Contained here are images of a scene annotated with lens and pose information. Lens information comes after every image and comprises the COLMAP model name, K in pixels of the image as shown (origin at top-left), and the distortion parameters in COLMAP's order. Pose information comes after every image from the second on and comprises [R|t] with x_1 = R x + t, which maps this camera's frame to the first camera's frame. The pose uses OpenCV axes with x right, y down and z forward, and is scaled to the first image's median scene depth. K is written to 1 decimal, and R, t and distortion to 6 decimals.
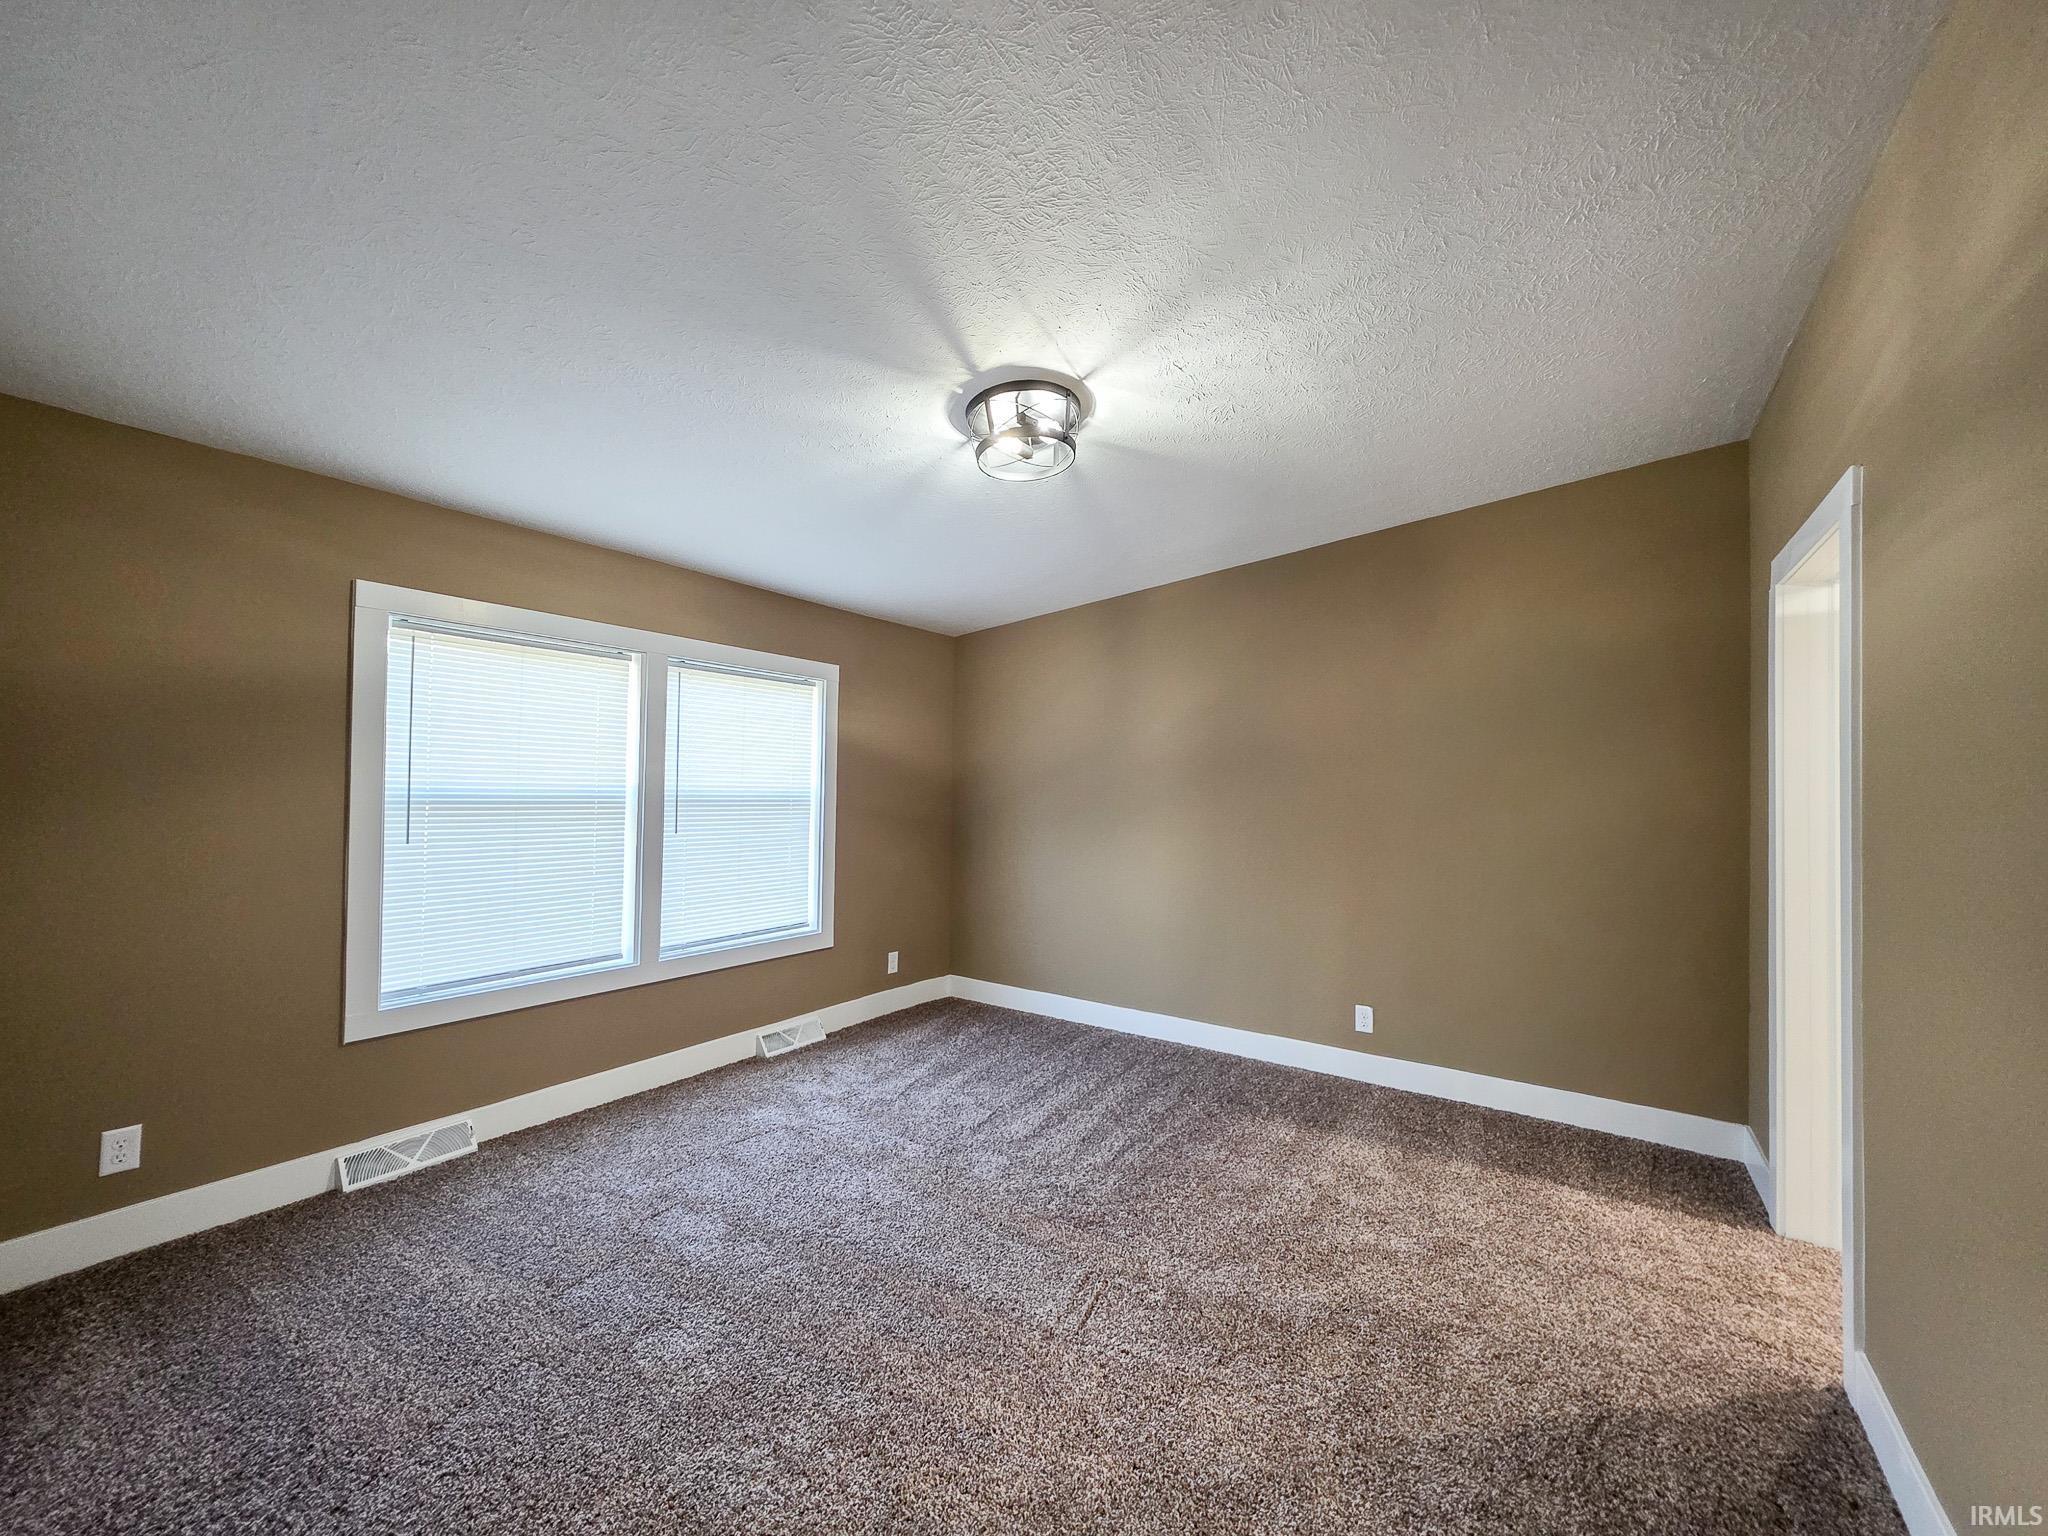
lens RADIAL K [[818.0, 0, 1017.3], [0, 818.0, 764.1], [0, 0, 1]] dist [0.000905, -0.000076]
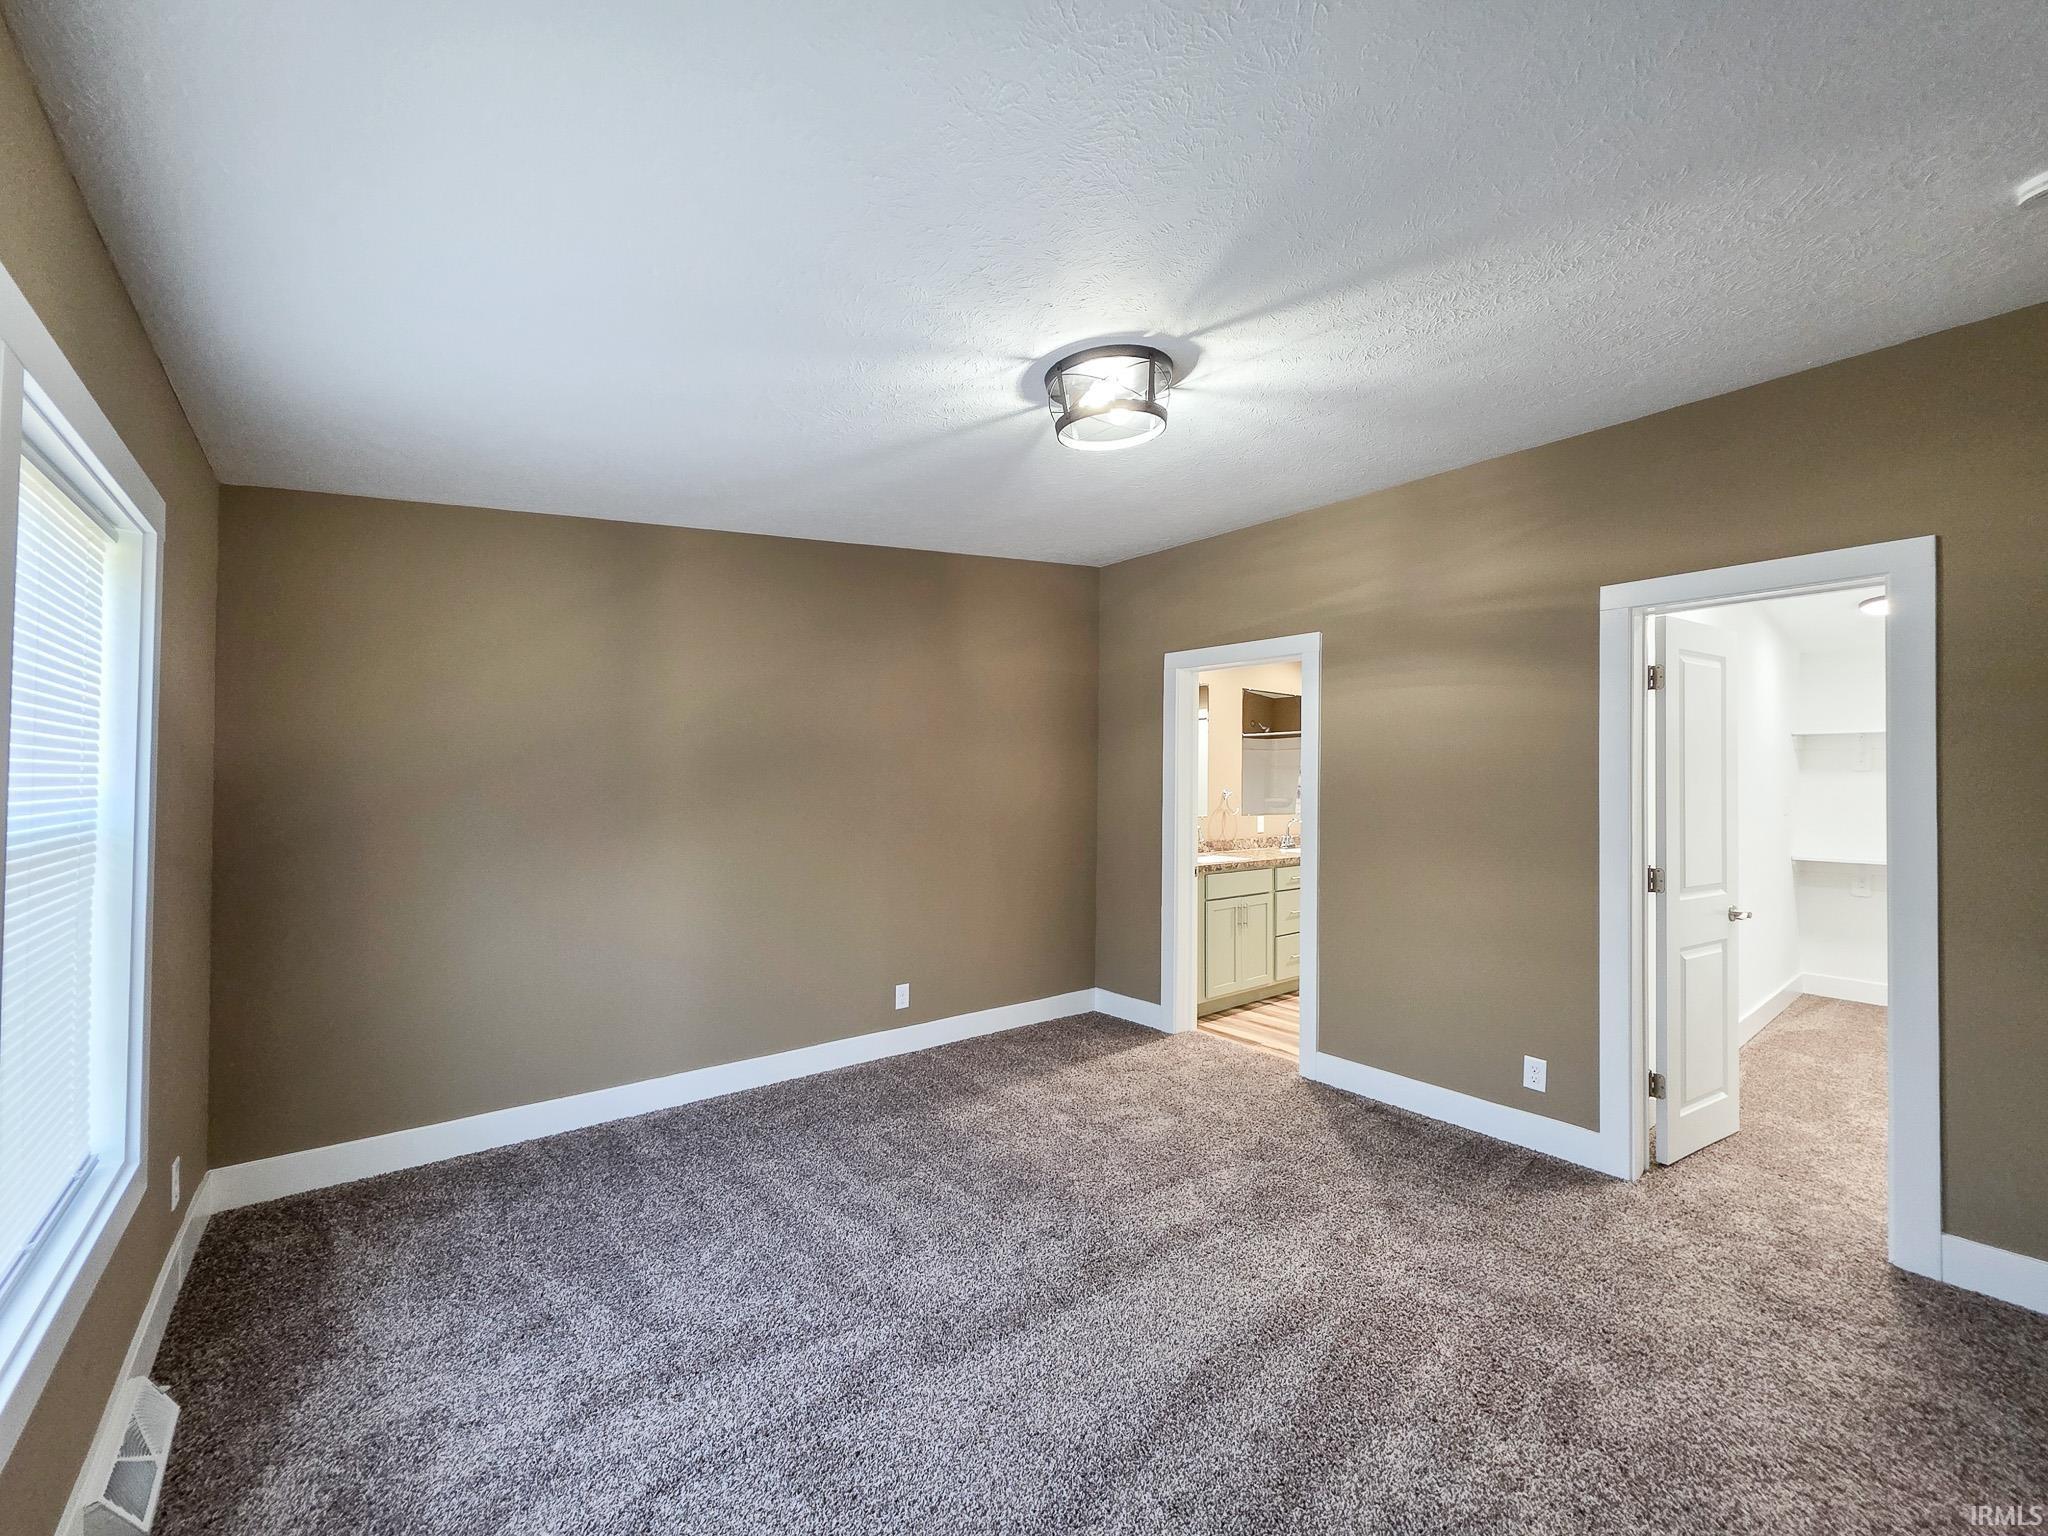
lens RADIAL K [[816.4, 0, 1031.5], [0, 816.4, 771.4], [0, 0, 1]] dist [0.001572, -0.000406]
pose [[0.281126, -0.003052, 0.959666, -0.642387], [-0.027594, 0.999556, 0.011262, -0.006110], [-0.959274, -0.029647, 0.280917, 0.605218]]
